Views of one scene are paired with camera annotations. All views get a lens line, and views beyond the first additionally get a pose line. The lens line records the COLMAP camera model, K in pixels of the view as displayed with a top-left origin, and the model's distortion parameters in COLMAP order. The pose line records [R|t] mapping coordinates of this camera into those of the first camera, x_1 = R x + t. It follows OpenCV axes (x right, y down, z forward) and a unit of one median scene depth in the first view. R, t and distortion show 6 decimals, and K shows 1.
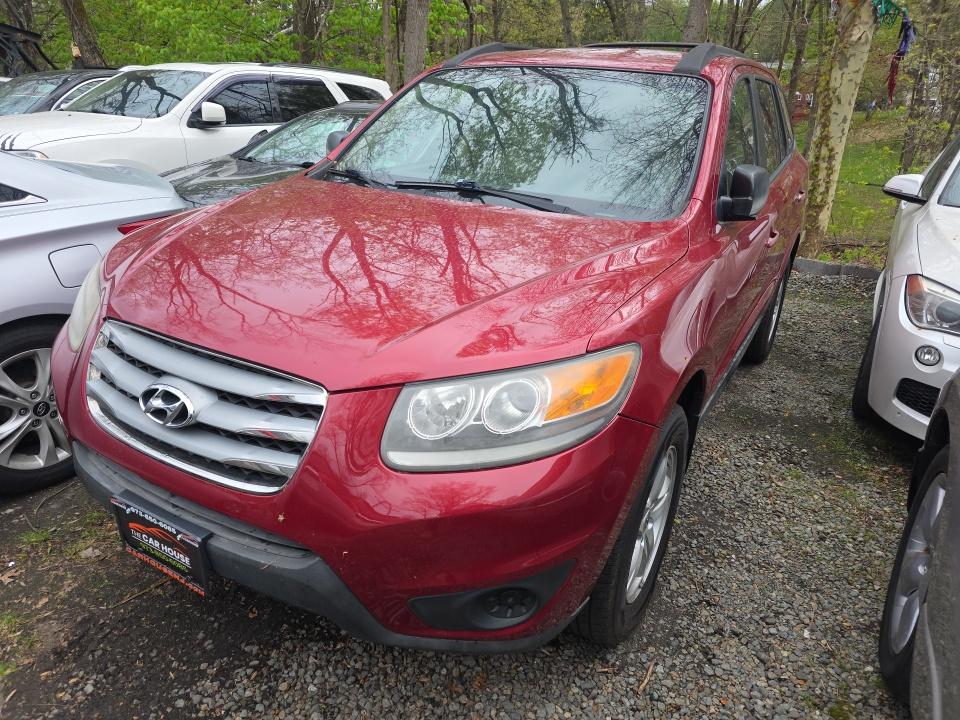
lens RADIAL K [[631.3, 0, 483.2], [0, 631.3, 362.3], [0, 0, 1]] dist [0.020673, -0.013026]
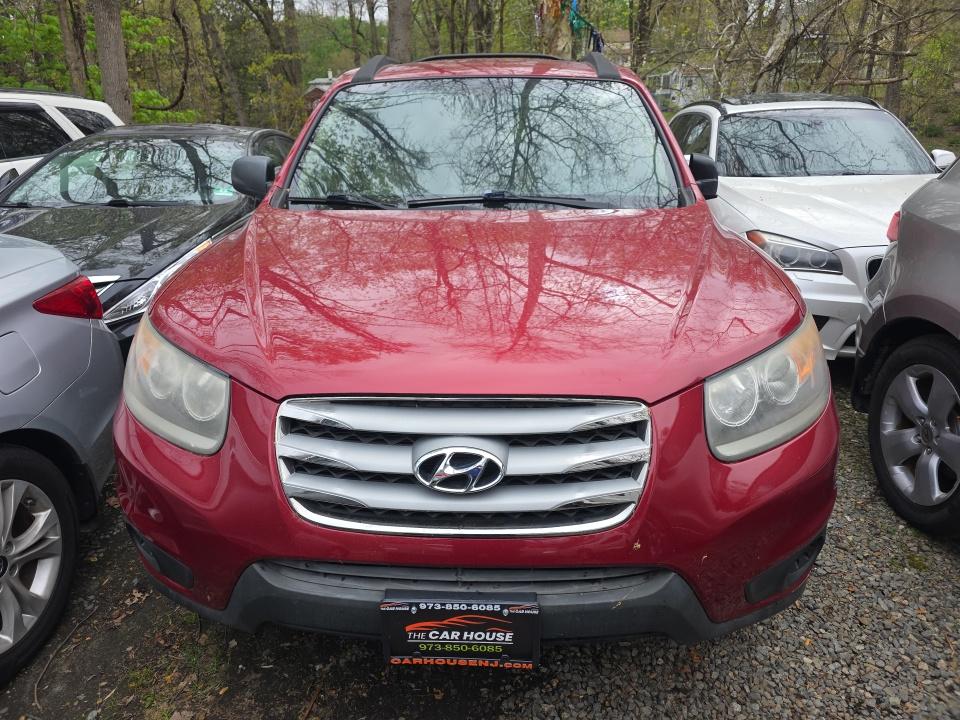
lens RADIAL K [[631.3, 0, 482.1], [0, 631.3, 356.1], [0, 0, 1]] dist [0.020673, -0.013026]
pose [[0.888203, -0.211850, 0.407695, -0.616624], [0.221997, 0.974779, 0.022882, -0.075223], [-0.402260, 0.070183, 0.912831, 0.148284]]
